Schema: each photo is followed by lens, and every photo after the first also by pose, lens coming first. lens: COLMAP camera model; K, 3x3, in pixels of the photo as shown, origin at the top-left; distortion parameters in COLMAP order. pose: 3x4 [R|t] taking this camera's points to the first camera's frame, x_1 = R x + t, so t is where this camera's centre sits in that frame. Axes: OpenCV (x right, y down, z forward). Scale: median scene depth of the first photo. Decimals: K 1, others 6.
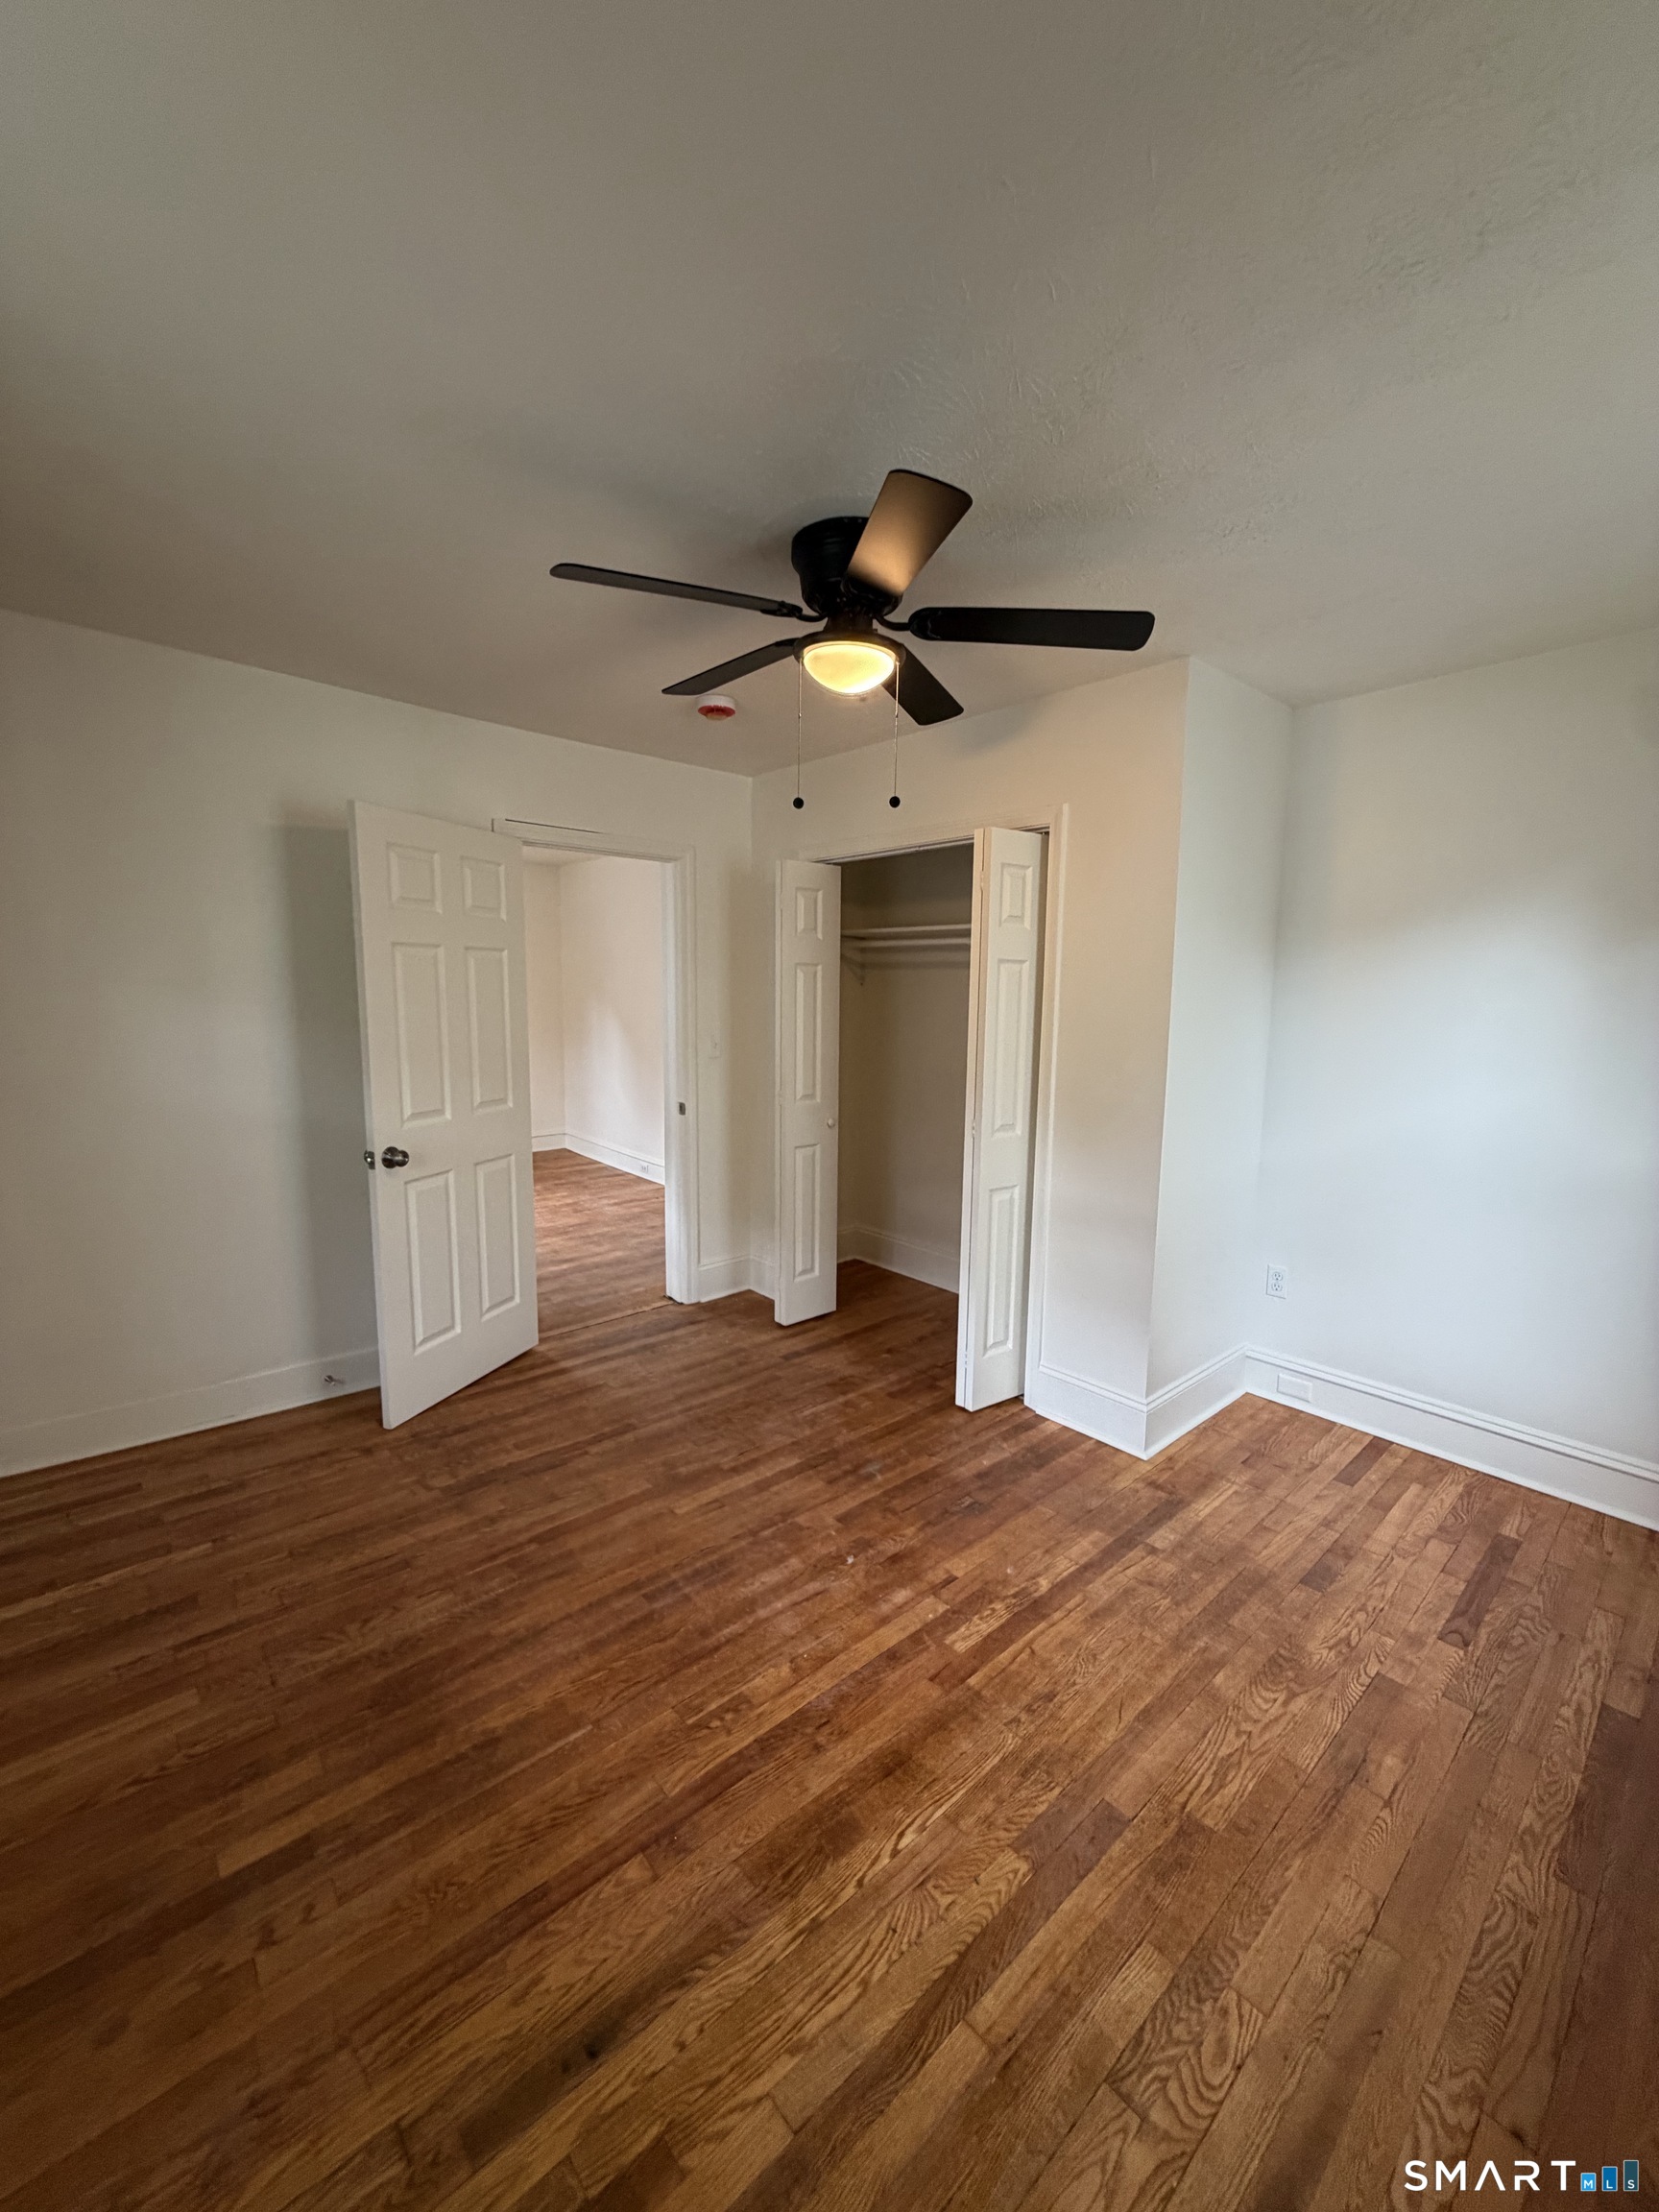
lens RADIAL K [[874.9, 0, 829.5], [0, 874.9, 1106.0], [0, 0, 1]] dist [-0.002801, -0.000601]
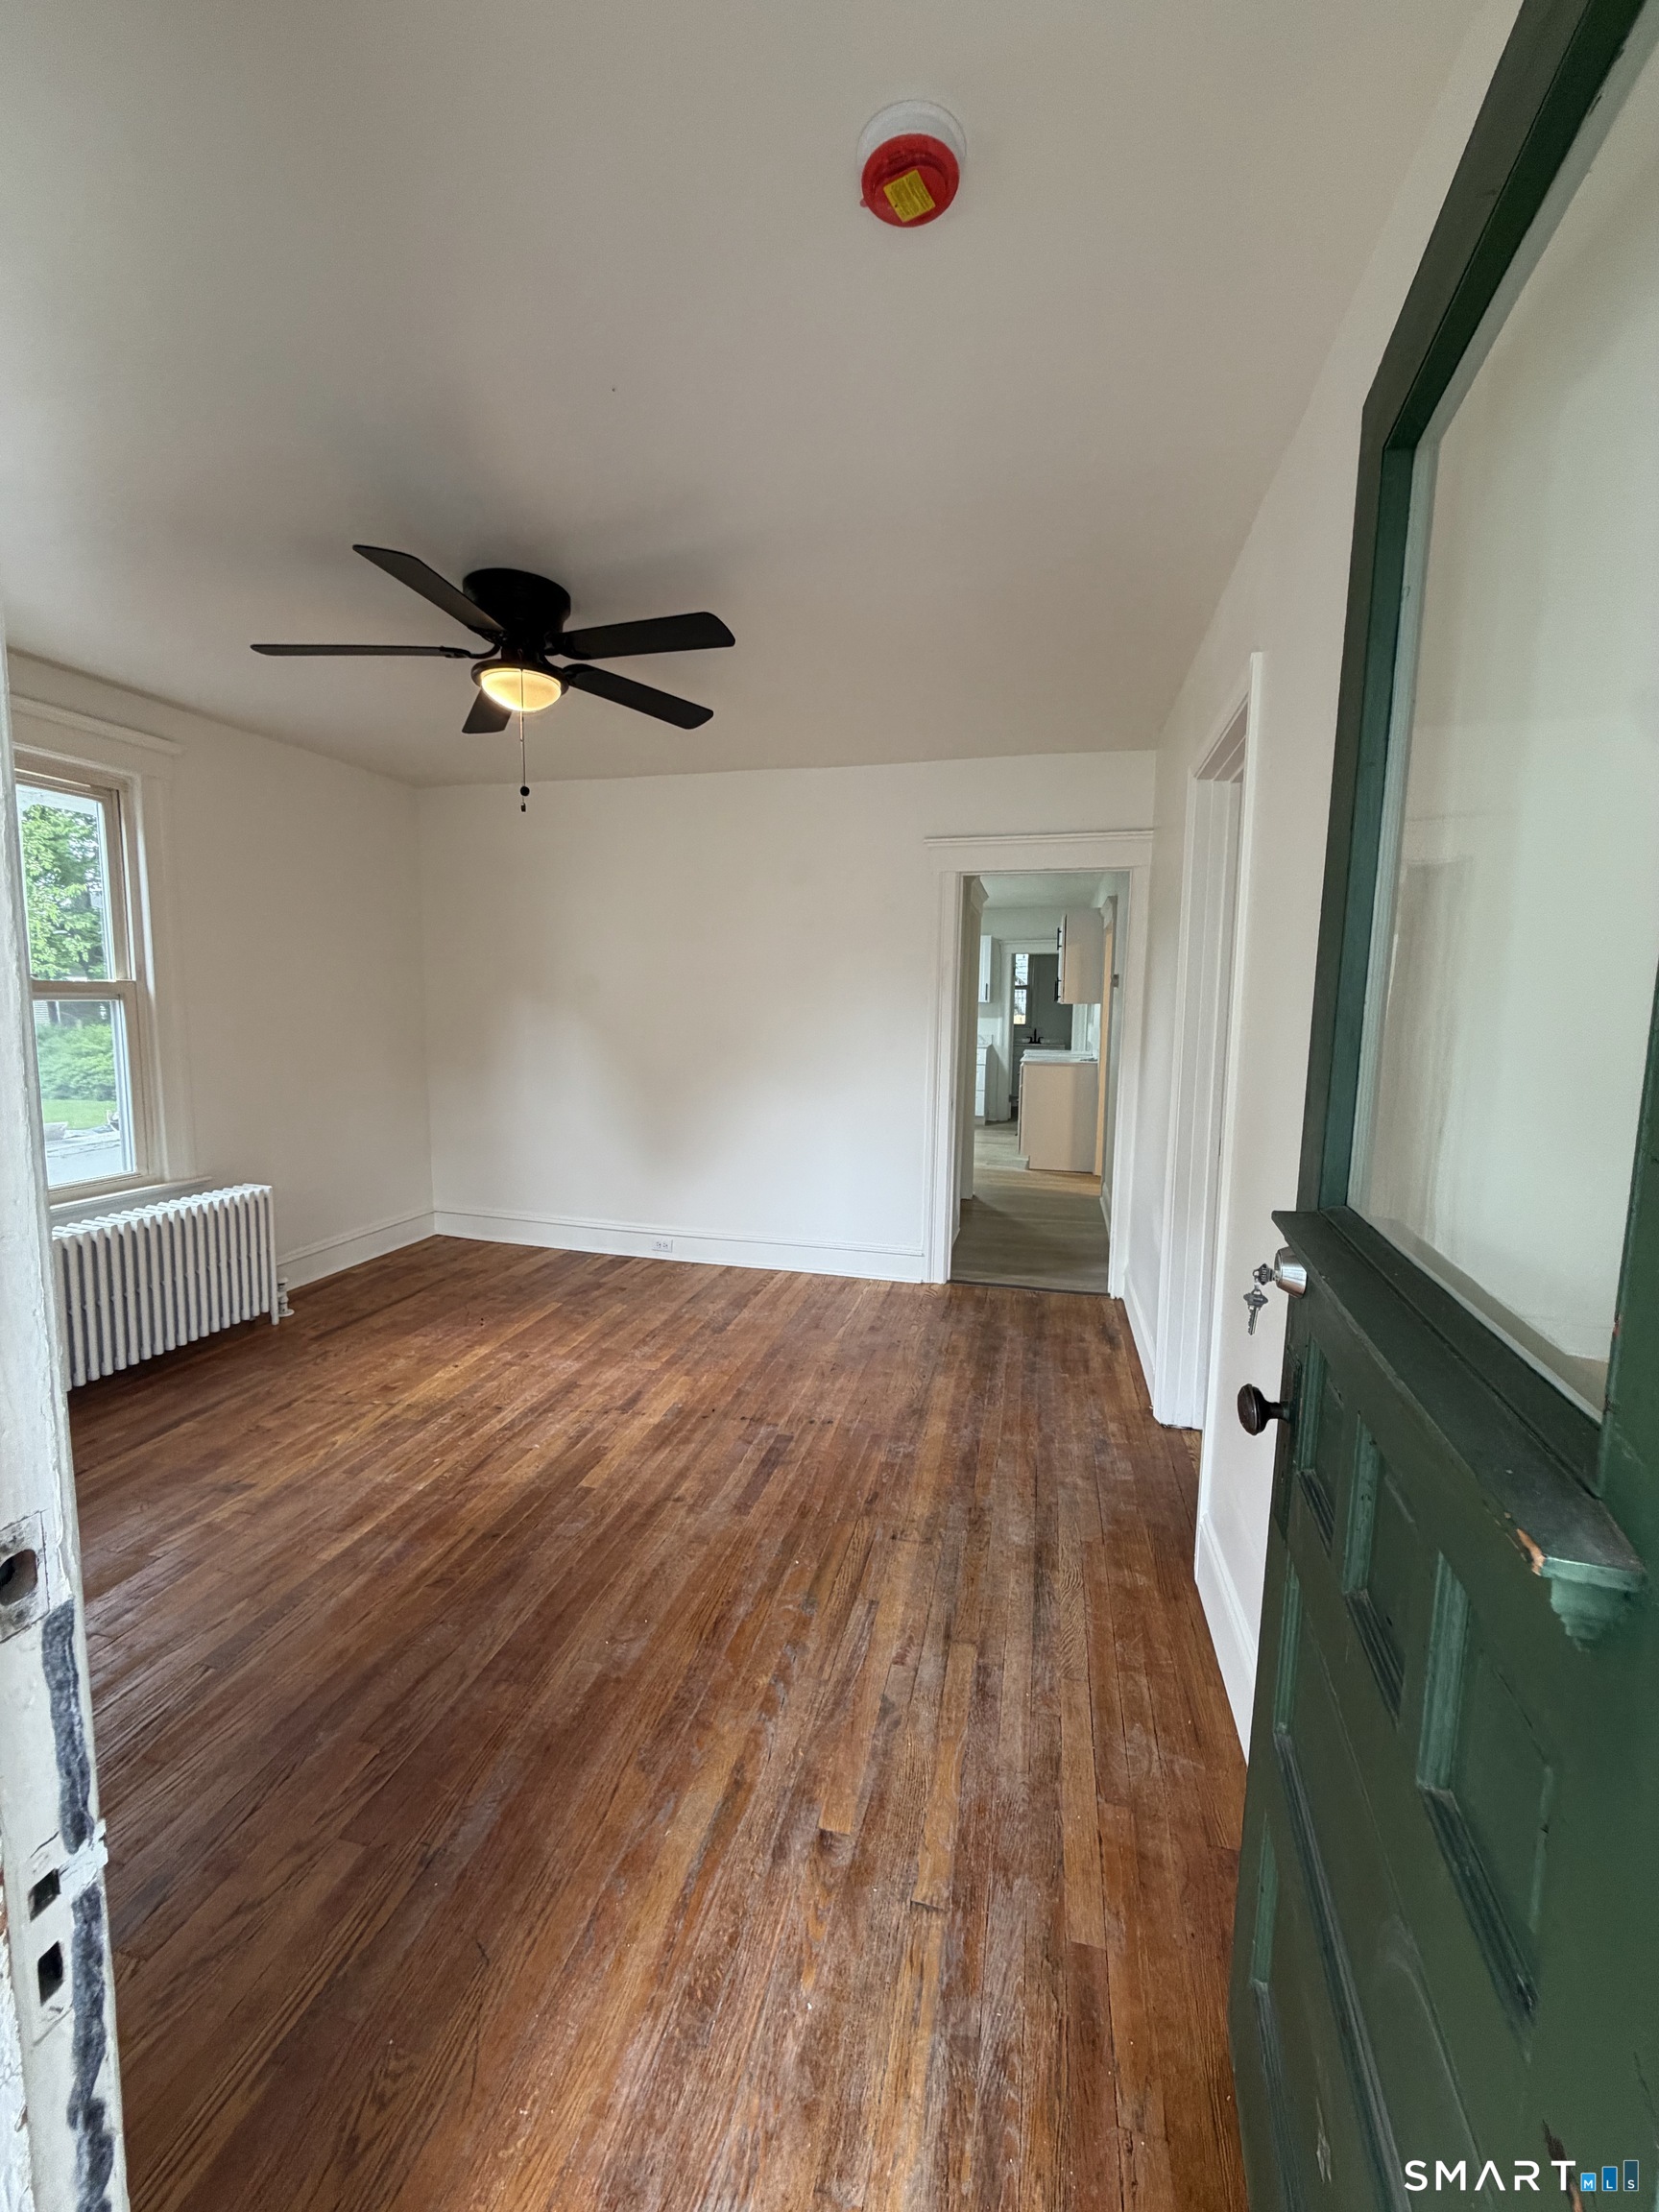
lens RADIAL K [[874.9, 0, 829.5], [0, 874.9, 1106.0], [0, 0, 1]] dist [-0.002801, -0.000601]
pose [[0.826411, -0.068883, 0.558838, -1.576107], [0.074770, 0.997125, 0.012338, -0.117317], [-0.558081, 0.031588, 0.829185, 1.196920]]
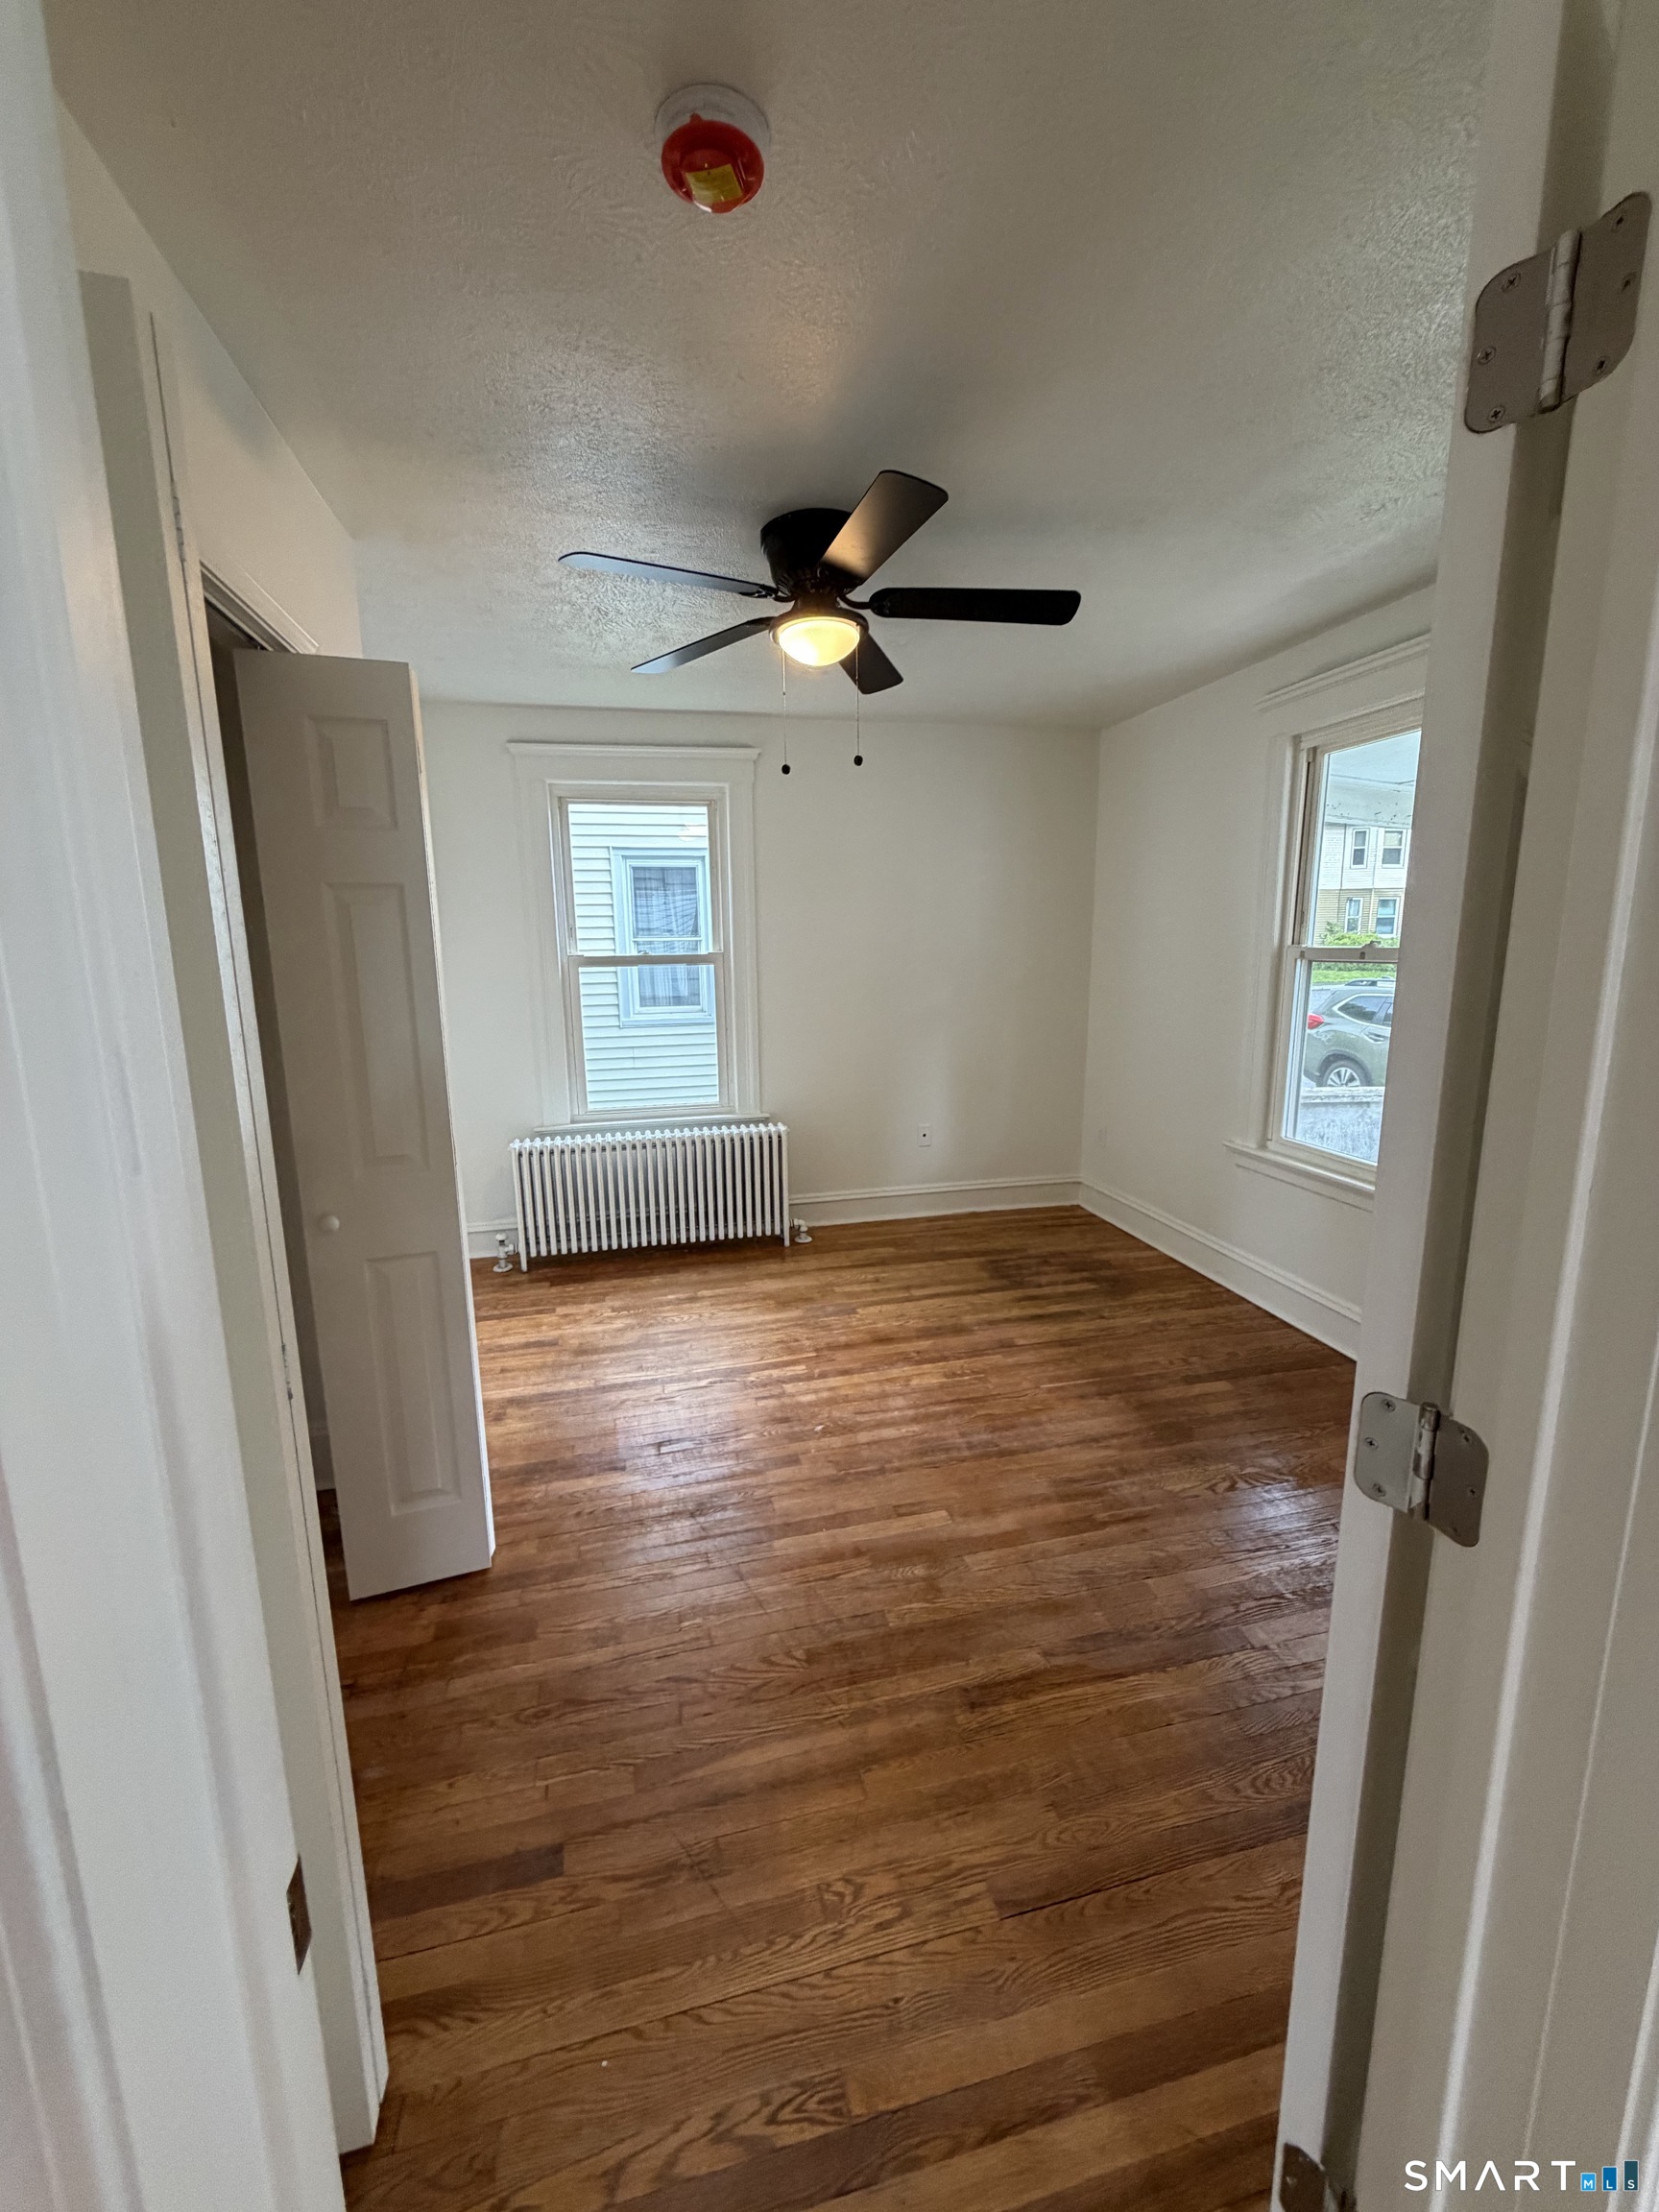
lens RADIAL K [[874.9, 0, 829.5], [0, 874.9, 1106.0], [0, 0, 1]] dist [-0.002801, -0.000601]
pose [[-0.877836, -0.093585, 0.469730, -0.547983], [0.062090, 0.950214, 0.305348, -0.267909], [-0.474920, 0.297212, -0.828321, 2.026272]]
